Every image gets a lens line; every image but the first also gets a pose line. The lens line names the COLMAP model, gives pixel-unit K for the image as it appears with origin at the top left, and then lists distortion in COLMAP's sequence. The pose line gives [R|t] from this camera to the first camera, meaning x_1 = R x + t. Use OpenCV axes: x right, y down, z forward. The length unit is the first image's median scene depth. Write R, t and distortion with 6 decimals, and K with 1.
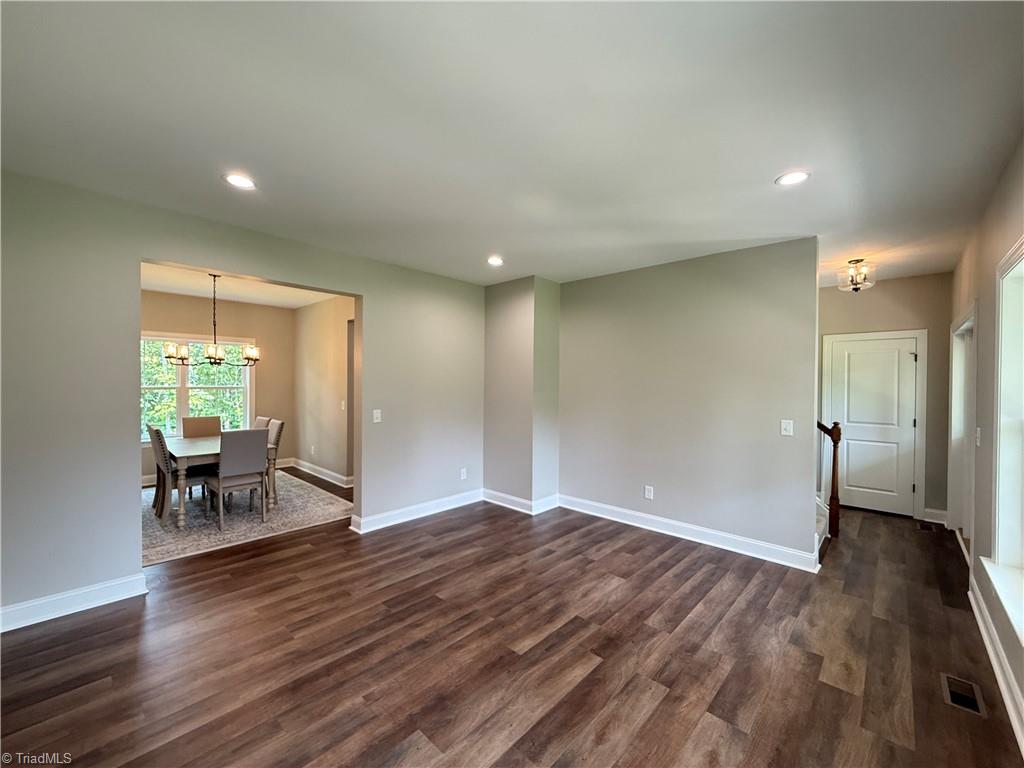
lens RADIAL K [[410.3, 0, 511.2], [0, 410.3, 383.4], [0, 0, 1]] dist [-0.001629, 0.000096]
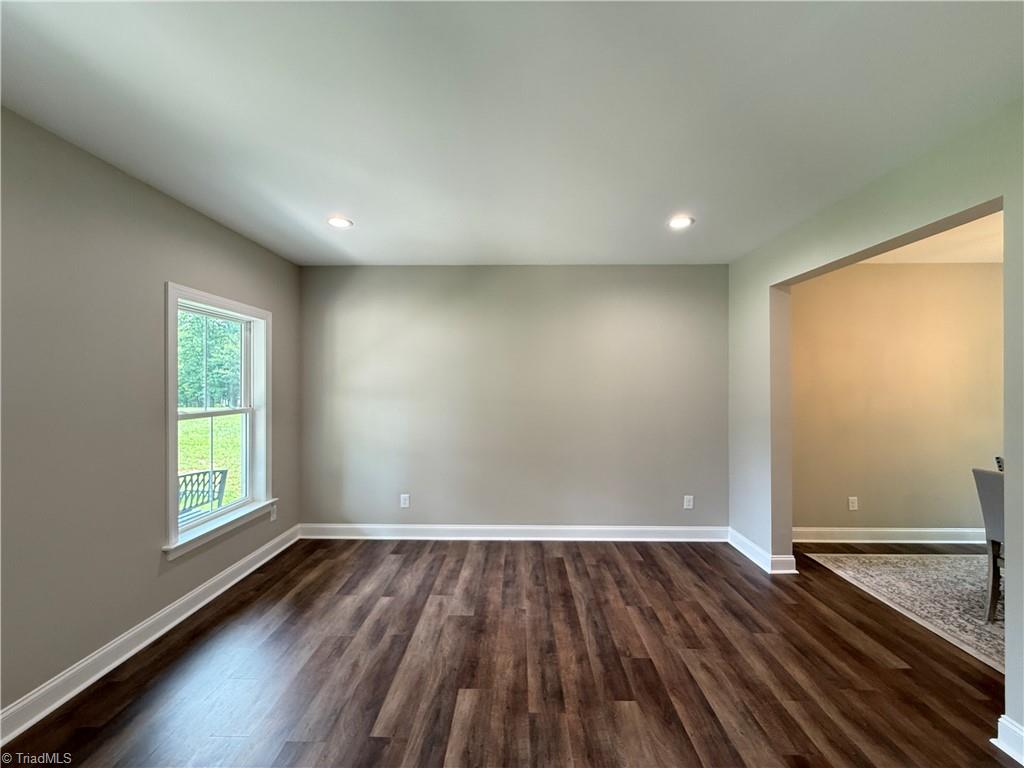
lens RADIAL K [[410.3, 0, 519.2], [0, 410.3, 382.7], [0, 0, 1]] dist [-0.001629, 0.000096]
pose [[-0.730855, -0.015051, -0.682367, 0.522174], [-0.012347, 0.999885, -0.008829, -0.016532], [0.682421, 0.001973, -0.730957, 1.635153]]
